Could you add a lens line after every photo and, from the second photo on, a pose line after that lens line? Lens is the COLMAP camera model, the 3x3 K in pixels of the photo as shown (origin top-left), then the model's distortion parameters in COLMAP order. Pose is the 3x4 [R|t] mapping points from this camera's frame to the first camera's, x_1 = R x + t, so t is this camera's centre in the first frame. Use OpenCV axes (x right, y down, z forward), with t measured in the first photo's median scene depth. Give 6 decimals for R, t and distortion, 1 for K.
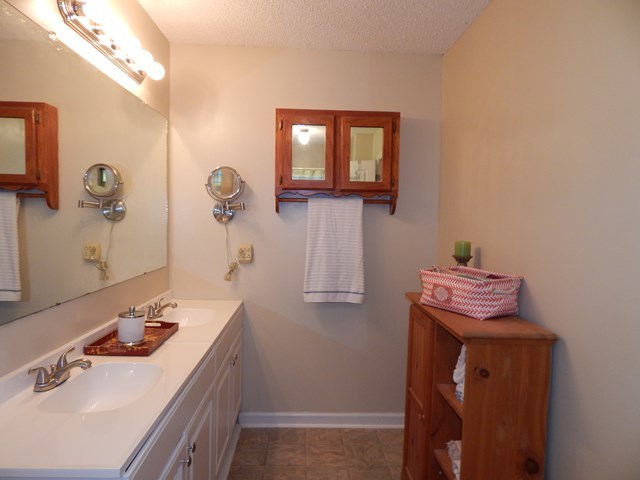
lens RADIAL K [[422.2, 0, 317.6], [0, 422.2, 240.3], [0, 0, 1]] dist [0.015161, -0.008102]
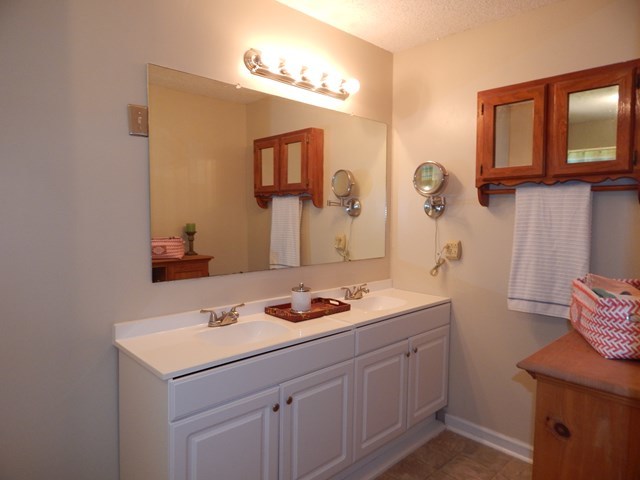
lens RADIAL K [[422.2, 0, 318.8], [0, 422.2, 239.7], [0, 0, 1]] dist [0.015161, -0.008102]
pose [[0.669486, 0.034617, -0.742018, 0.348931], [-0.034524, 0.999284, 0.015470, 0.004507], [0.742022, 0.015261, 0.670202, 0.132602]]
